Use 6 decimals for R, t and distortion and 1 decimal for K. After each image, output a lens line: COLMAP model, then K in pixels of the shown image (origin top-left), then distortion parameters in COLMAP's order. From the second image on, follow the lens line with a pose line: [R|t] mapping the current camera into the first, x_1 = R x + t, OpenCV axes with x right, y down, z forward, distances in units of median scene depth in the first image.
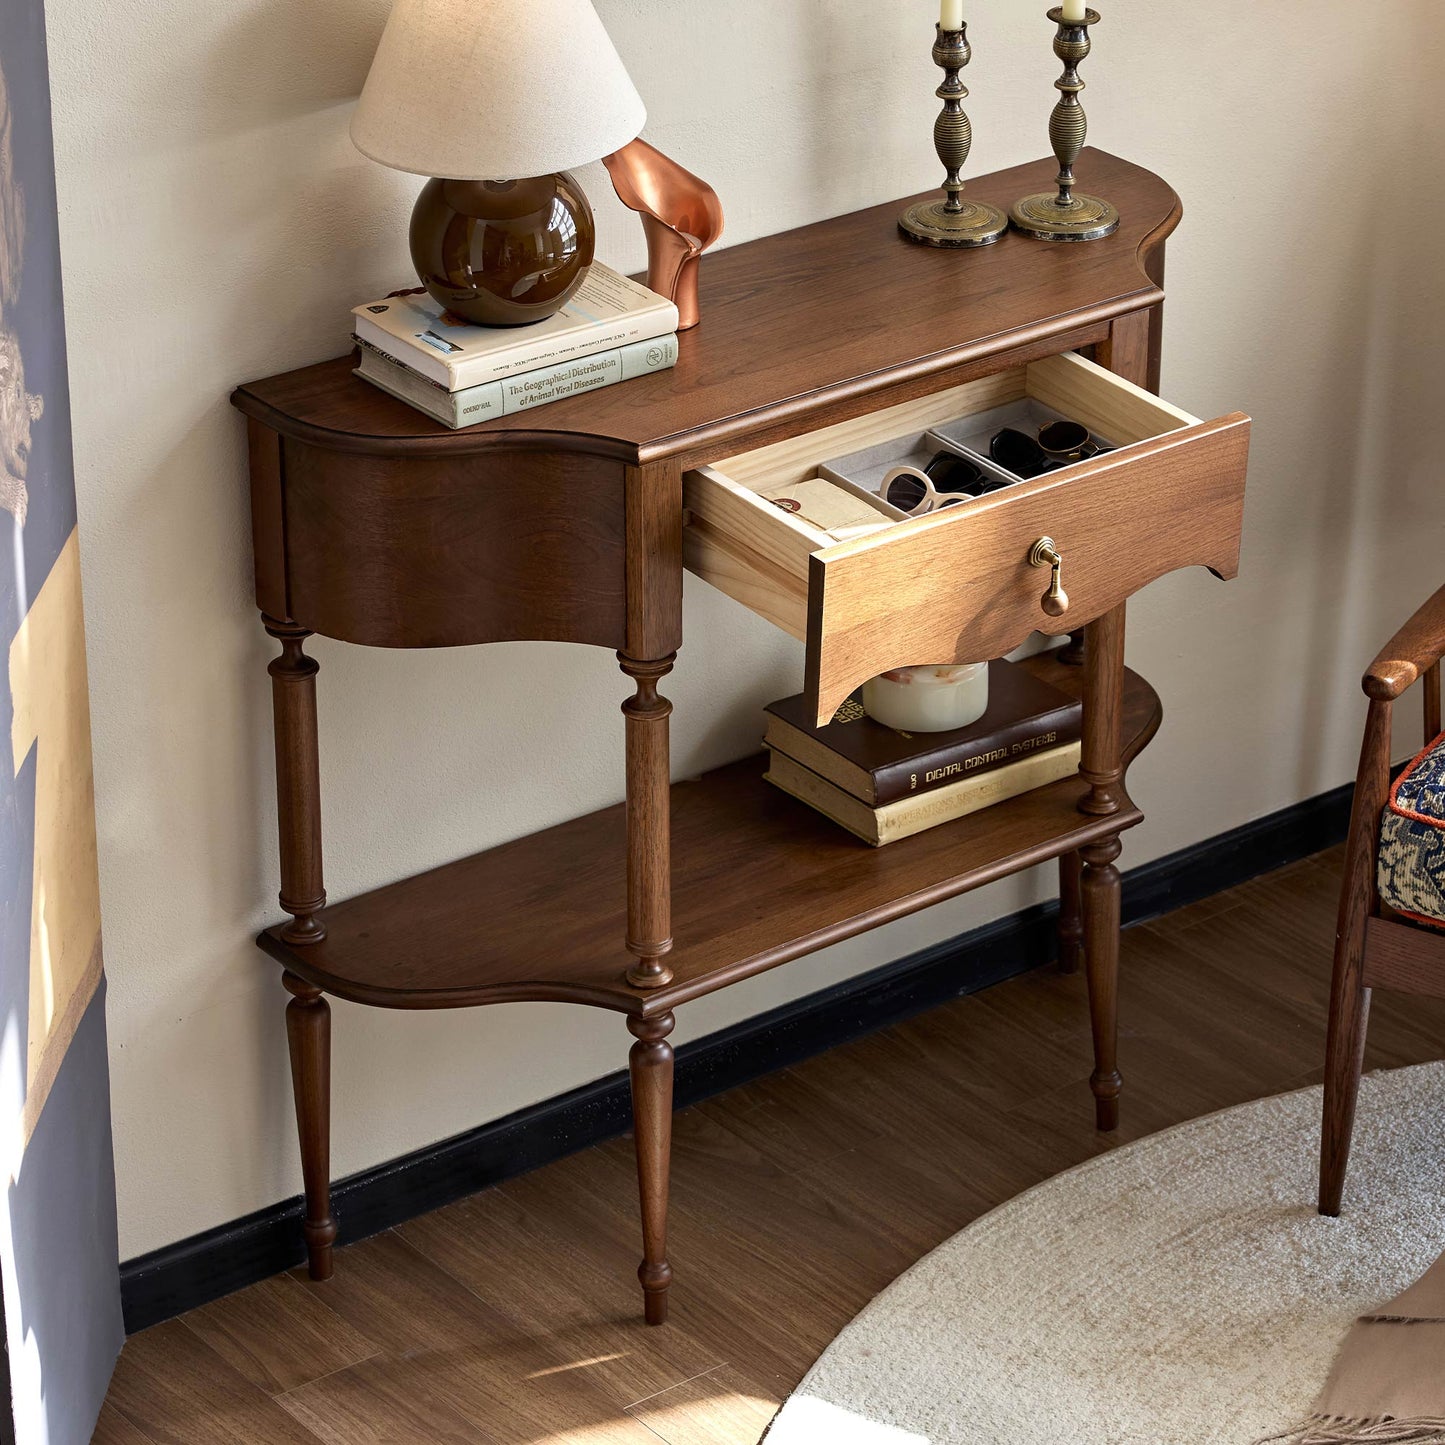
lens RADIAL K [[4752.5, 0, 724.6], [0, 4752.5, 667.5], [0, 0, 1]] dist [0.011995, 0.853844]
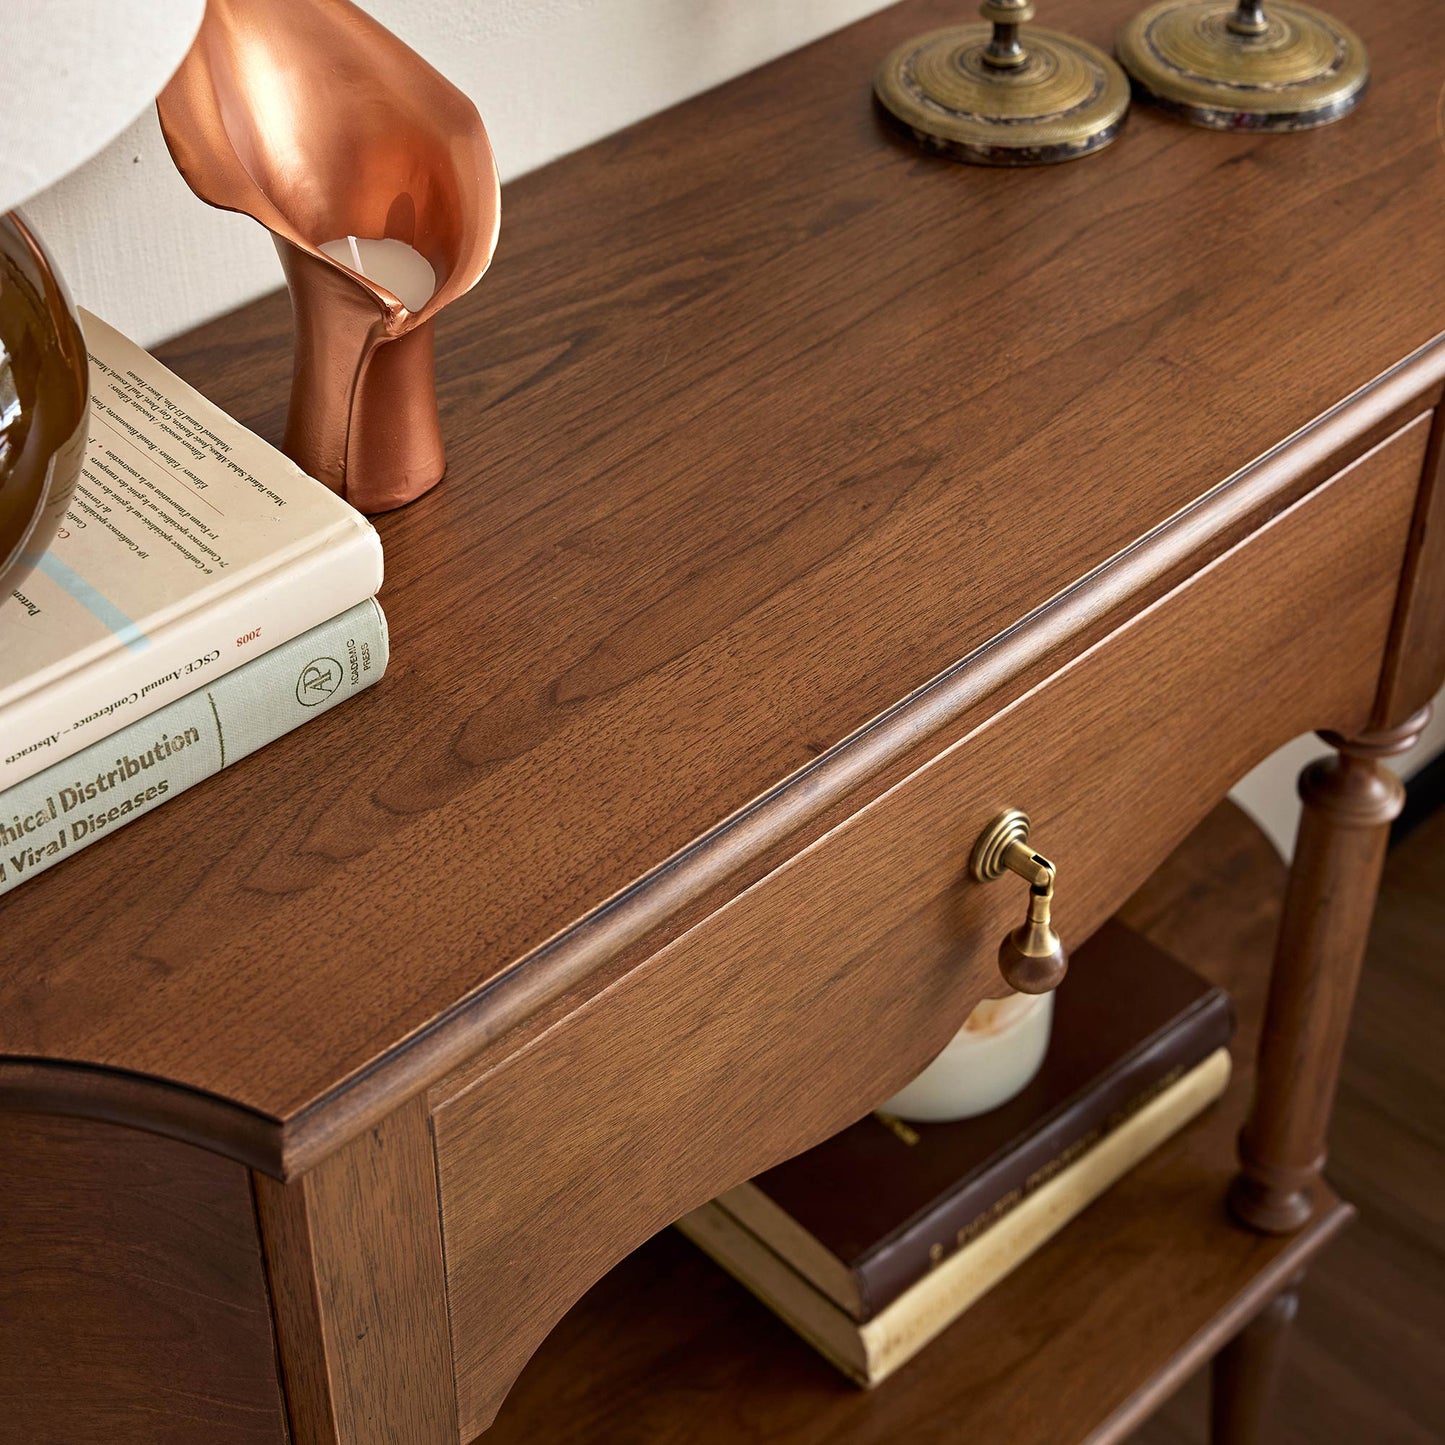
lens RADIAL K [[2735.9, 0, 721.2], [0, 2735.9, 575.6], [0, 0, 1]] dist [0.005056, -0.104303]
pose [[0.992484, -0.069607, 0.100652, -0.005073], [0.047647, 0.977372, 0.206090, -0.101692], [-0.112719, -0.199745, 0.973343, 0.743286]]
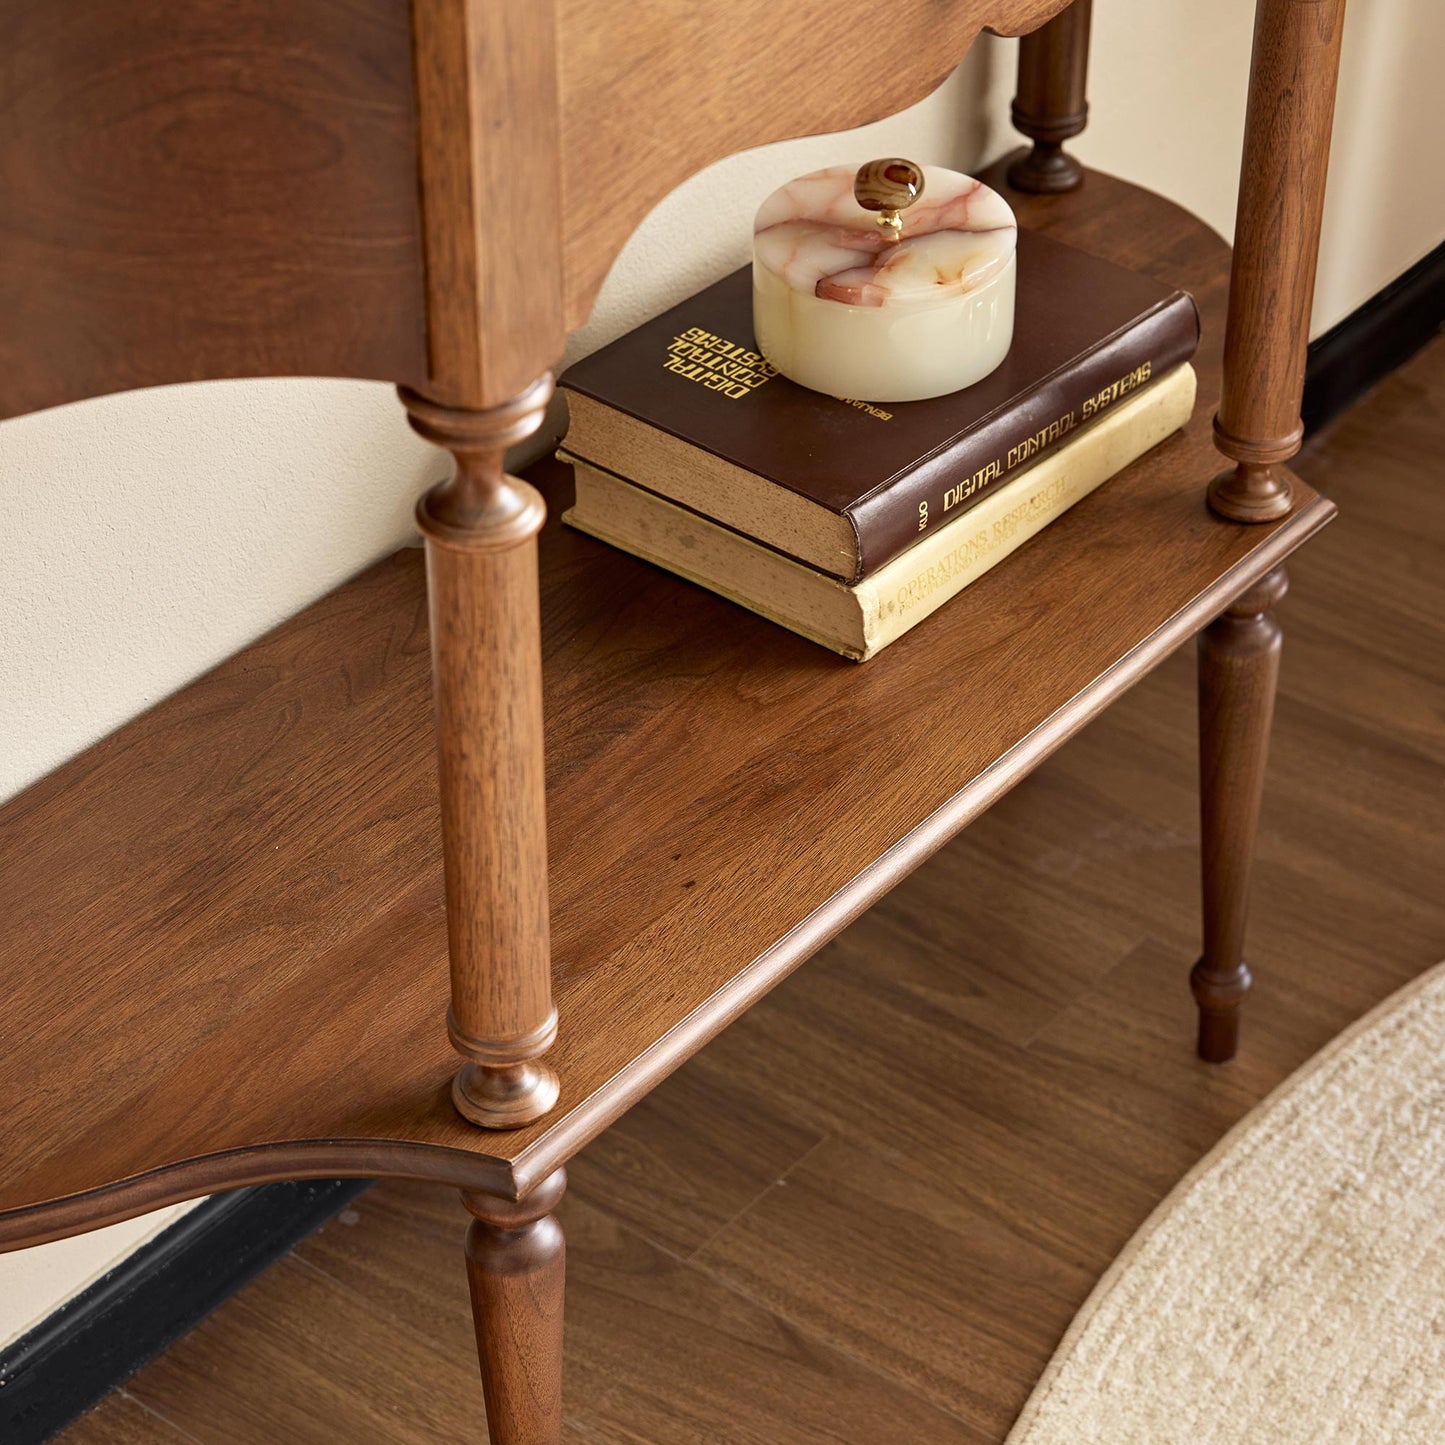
lens RADIAL K [[3790.8, 0, 765.2], [0, 3790.8, 907.3], [0, 0, 1]] dist [0.040268, -0.490041]
pose [[0.968807, -0.149465, 0.197668, -0.055824], [0.099655, 0.965280, 0.241462, -0.031052], [-0.226895, -0.214232, 0.950065, 0.634231]]
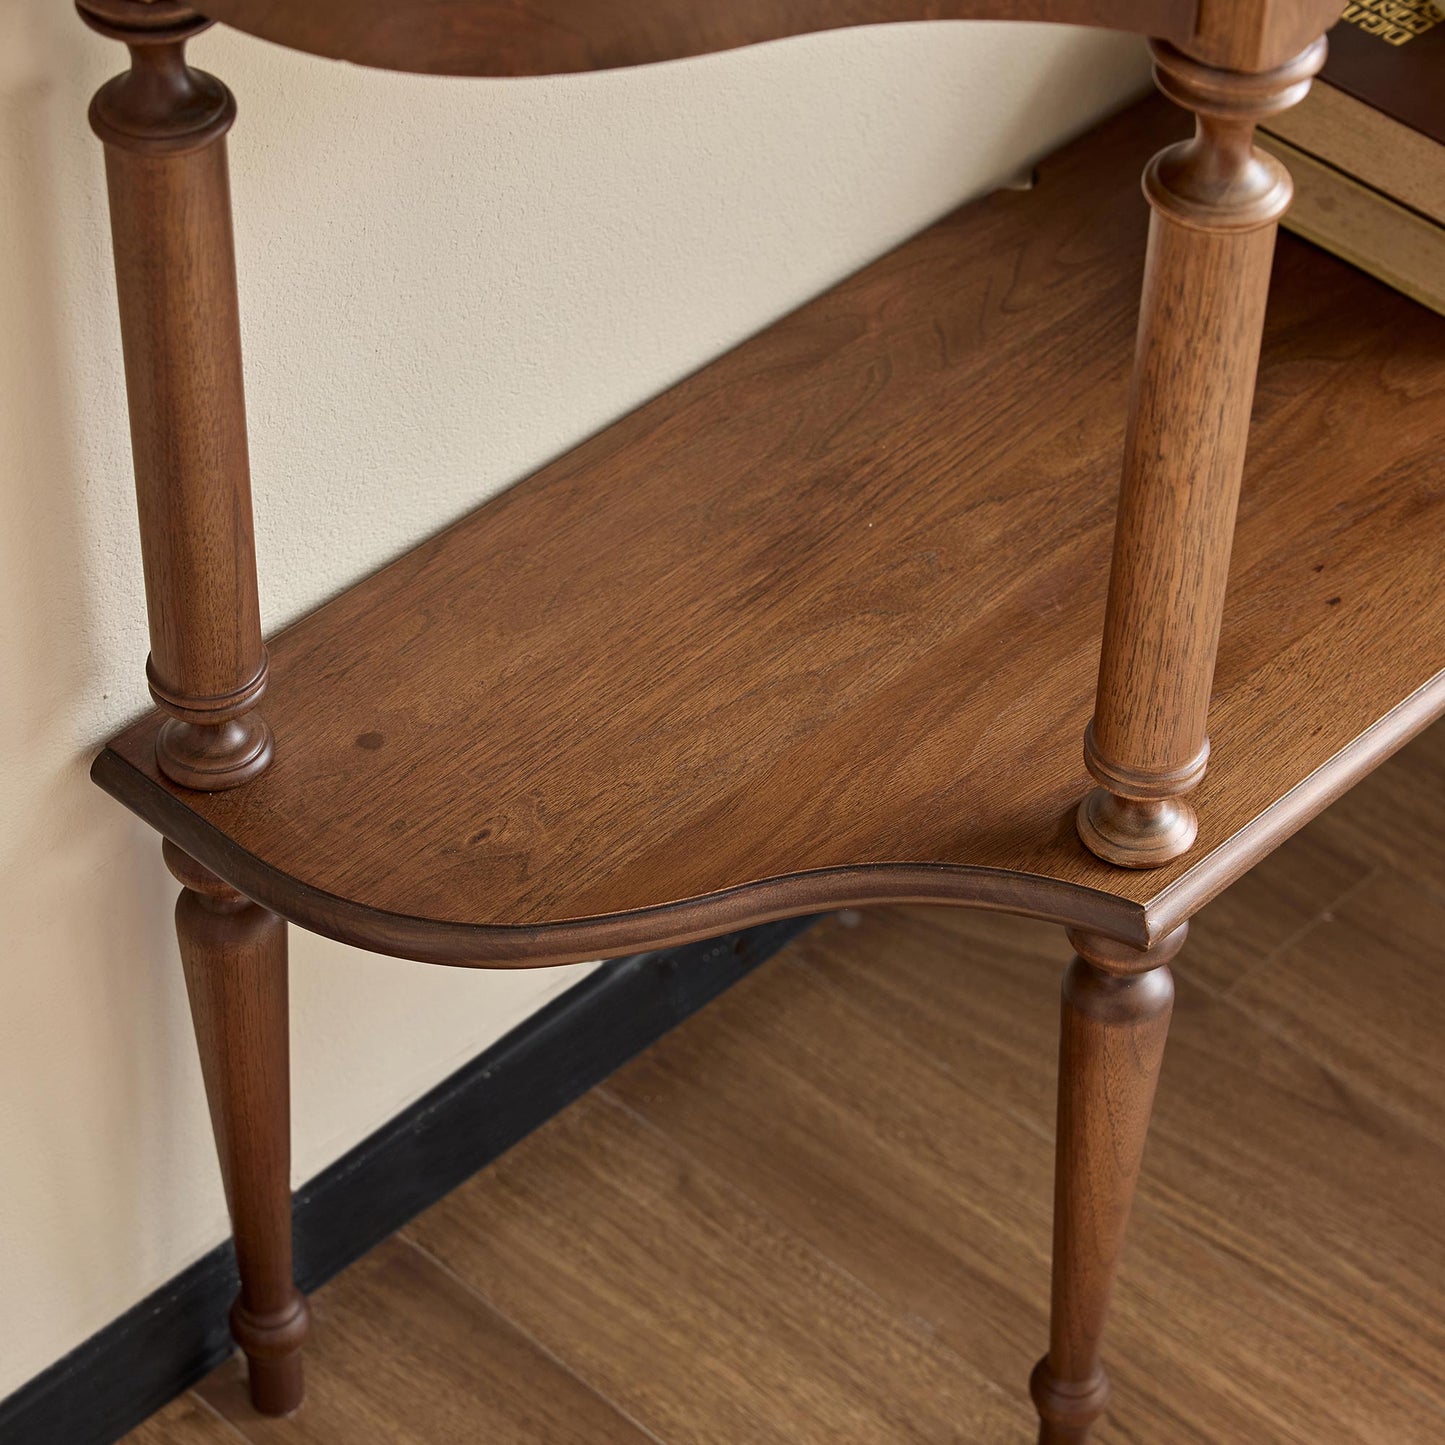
lens RADIAL K [[4086.6, 0, 678.7], [0, 4086.6, 843.5], [0, 0, 1]] dist [-0.009766, 0.094913]
pose [[0.990084, -0.087942, 0.109541, -0.085048], [0.049529, 0.948257, 0.313616, -0.038361], [-0.131453, -0.305080, 0.943210, 0.653372]]
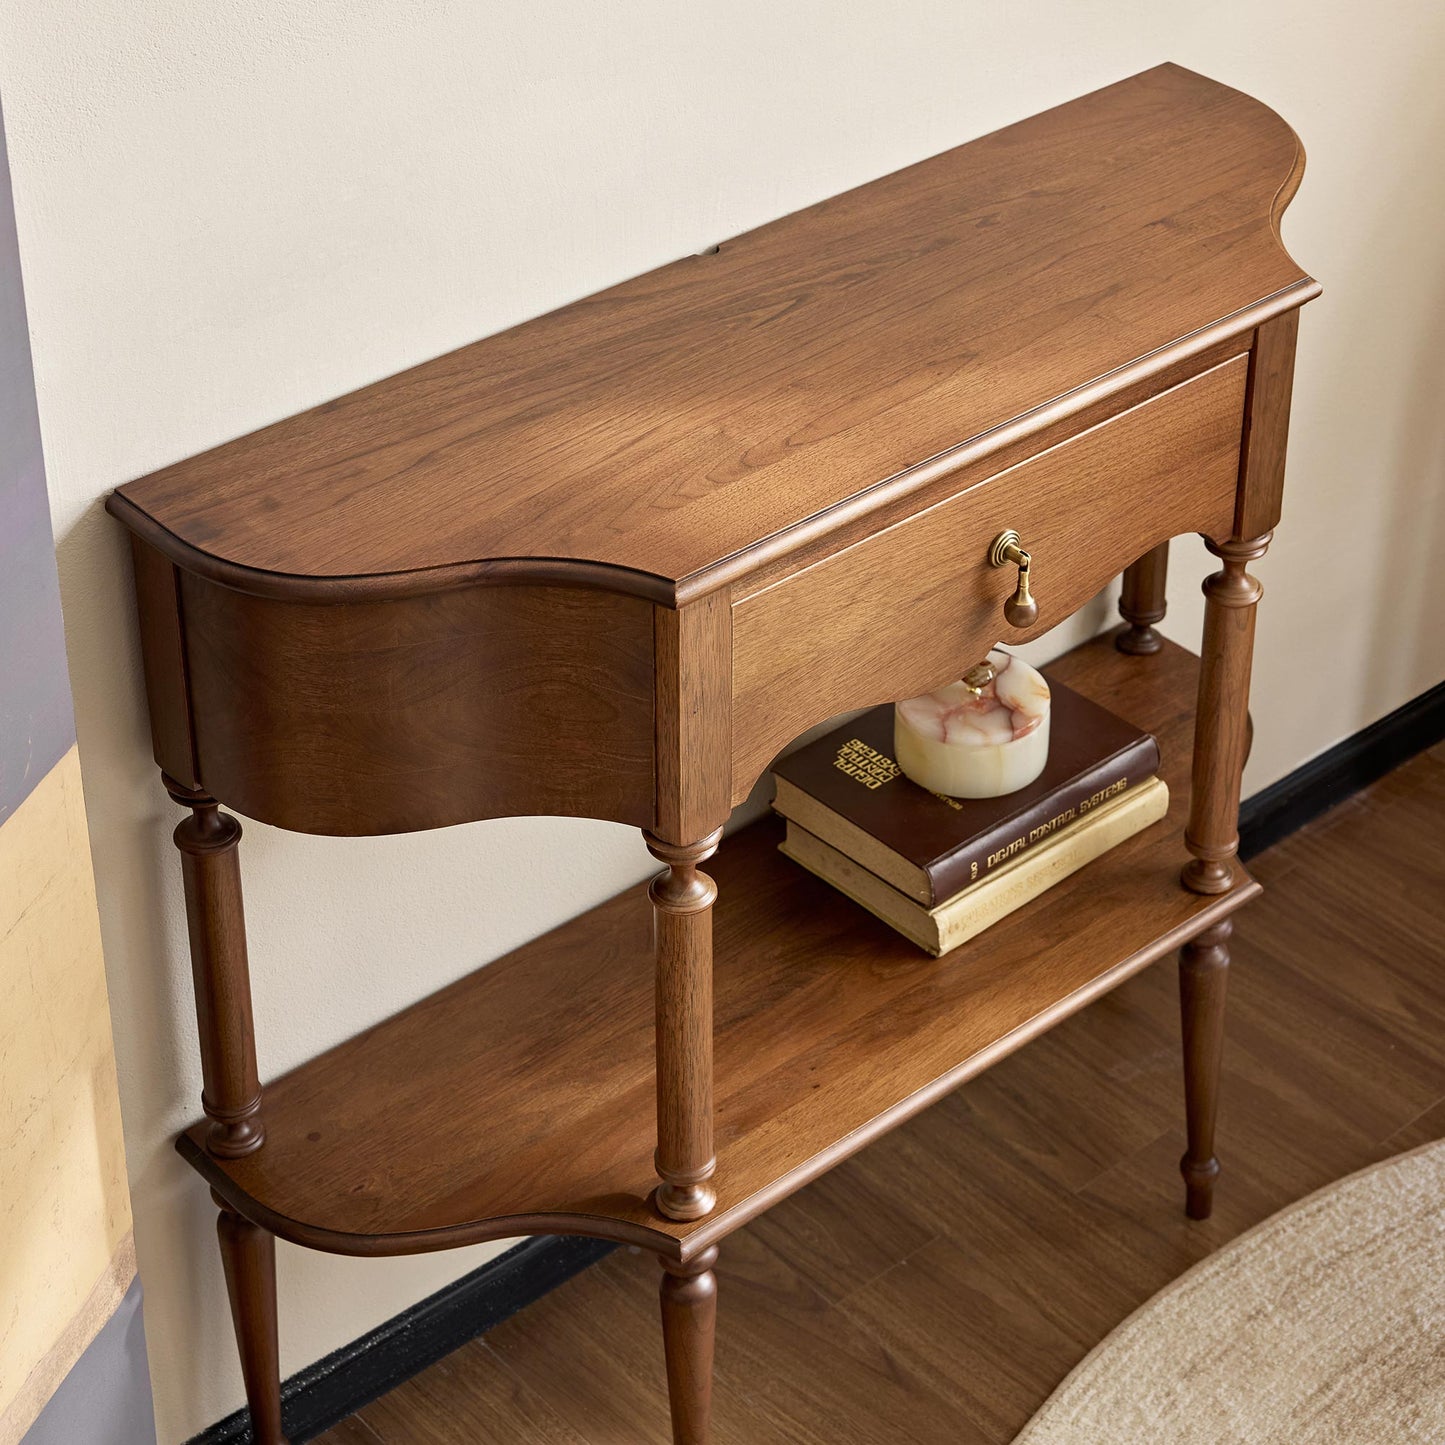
lens RADIAL K [[3262.3, 0, 697.7], [0, 3262.3, 342.7], [0, 0, 1]] dist [-0.020659, 0.047927]
pose [[0.998601, -0.029624, 0.043807, -0.031275], [0.027269, 0.998200, 0.053407, -0.096729], [-0.045310, -0.052138, 0.997611, 0.454812]]
